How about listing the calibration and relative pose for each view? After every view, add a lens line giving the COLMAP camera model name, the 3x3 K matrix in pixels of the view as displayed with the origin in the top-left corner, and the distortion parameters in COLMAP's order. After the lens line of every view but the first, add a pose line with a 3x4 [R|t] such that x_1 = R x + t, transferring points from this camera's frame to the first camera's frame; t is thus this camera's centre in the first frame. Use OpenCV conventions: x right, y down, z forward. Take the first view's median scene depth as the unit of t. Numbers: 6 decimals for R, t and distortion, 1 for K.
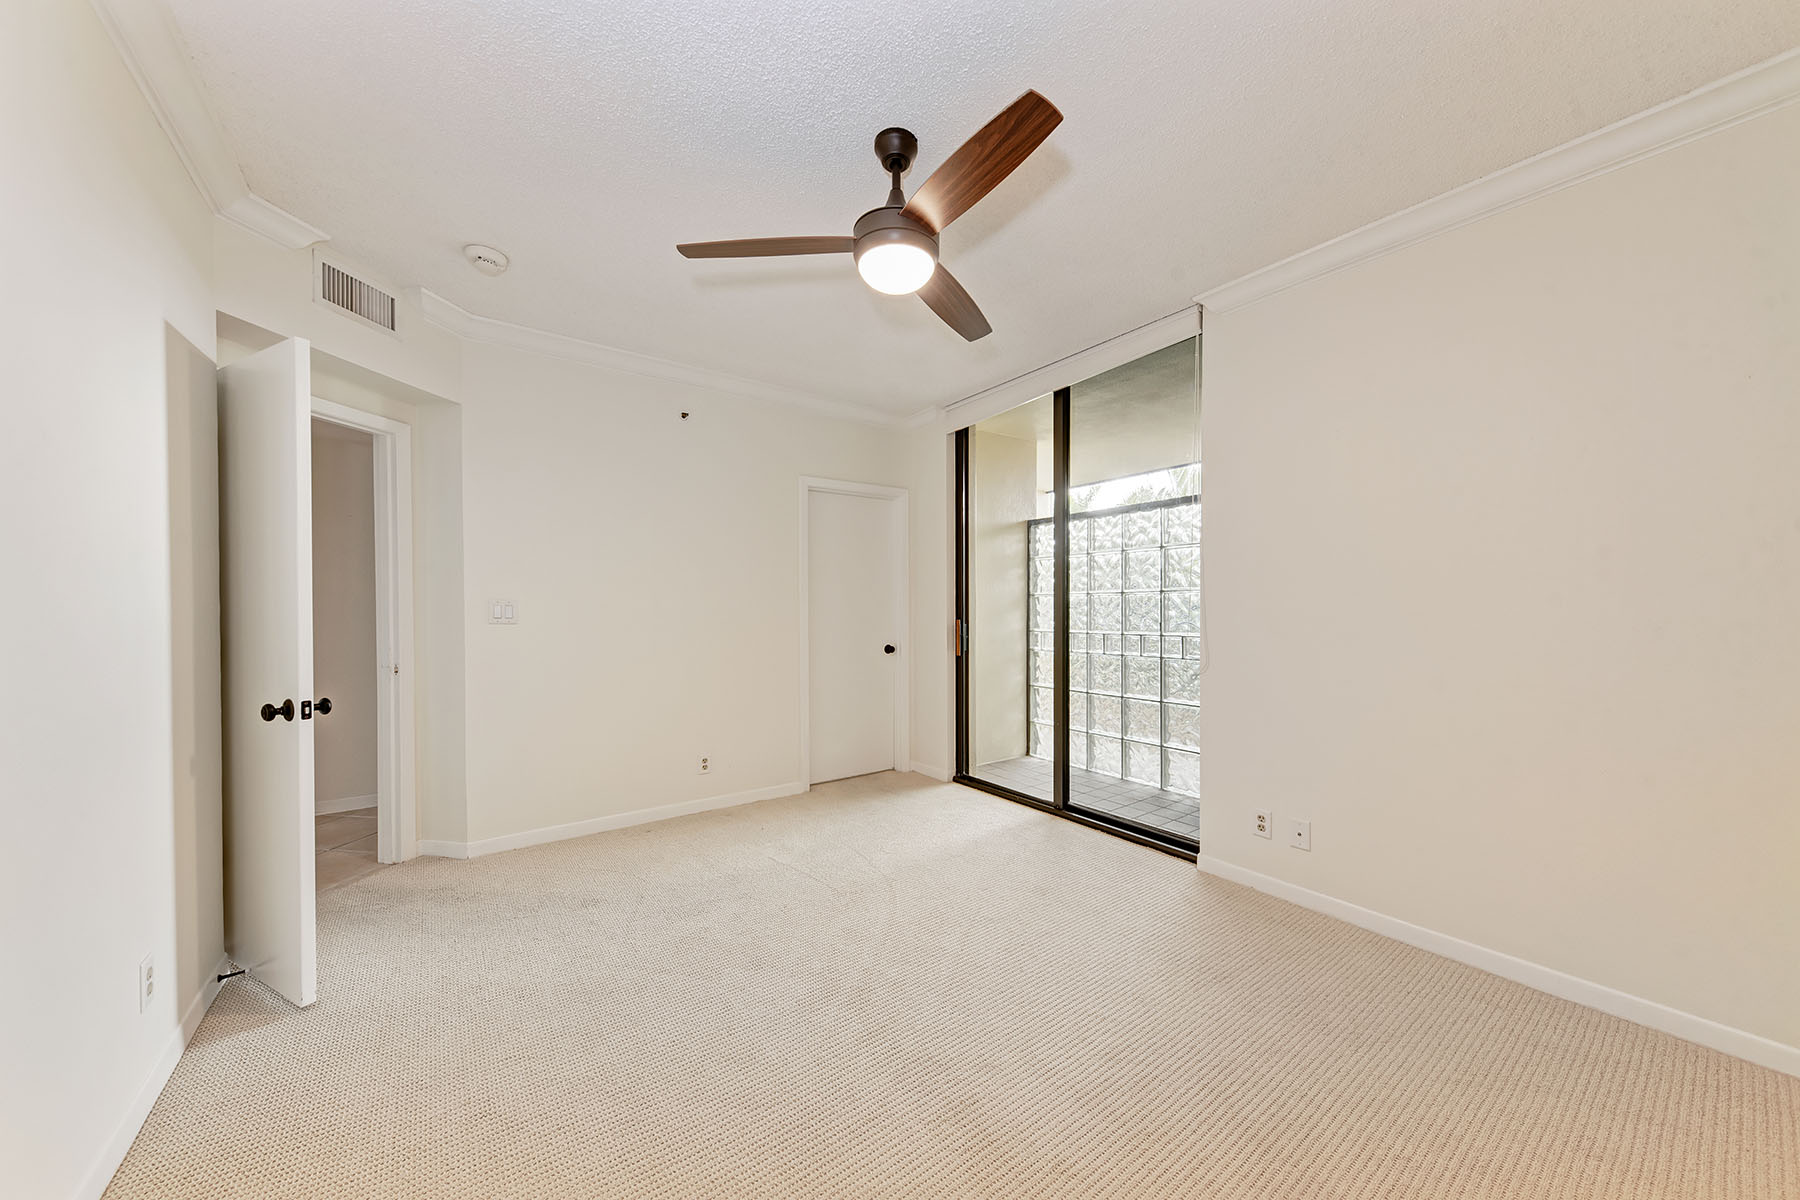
lens RADIAL K [[622.2, 0, 905.3], [0, 622.2, 601.0], [0, 0, 1]] dist [0.002135, -0.000583]
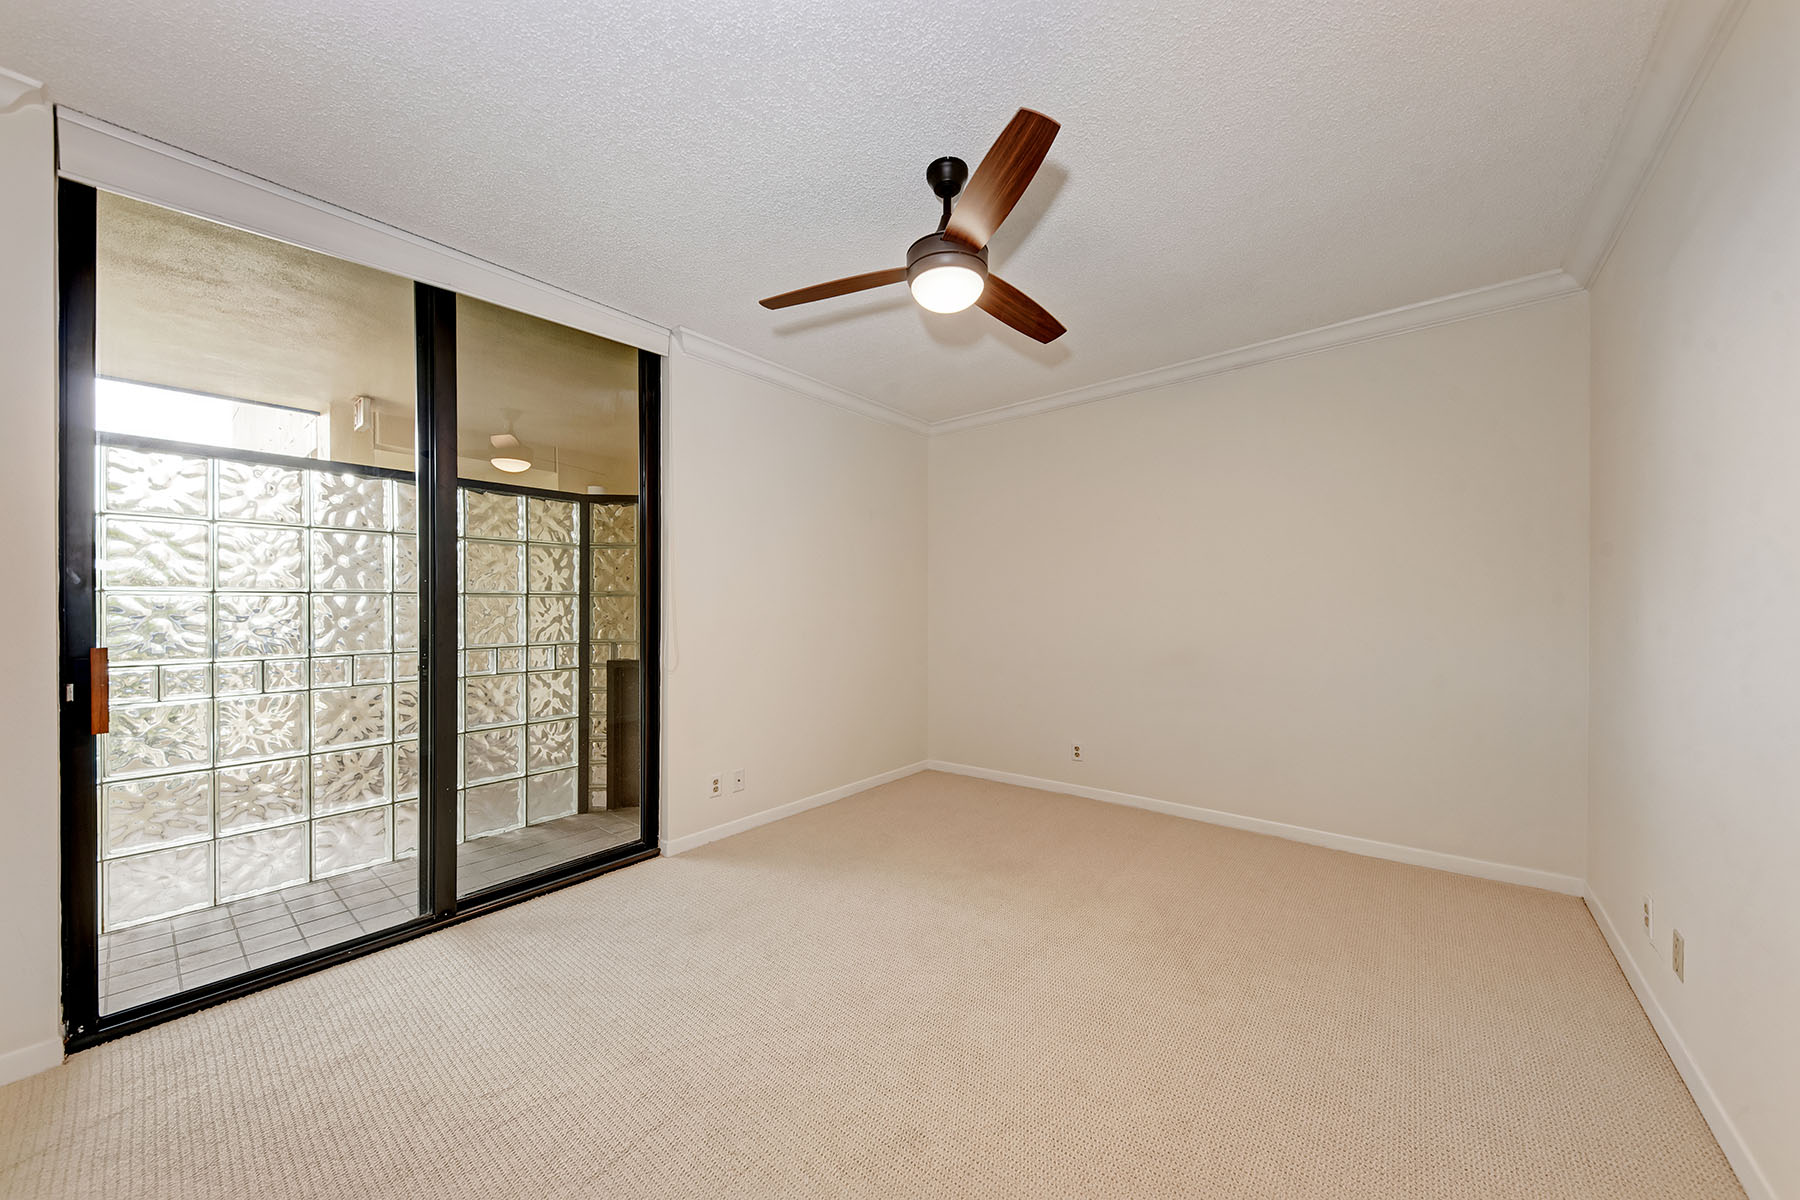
lens RADIAL K [[622.2, 0, 910.0], [0, 622.2, 609.4], [0, 0, 1]] dist [0.002135, -0.000583]
pose [[-0.250189, -0.000389, 0.968197, -0.513132], [0.002921, 0.999995, 0.001157, 0.005337], [-0.968193, 0.003117, -0.250186, 0.667872]]
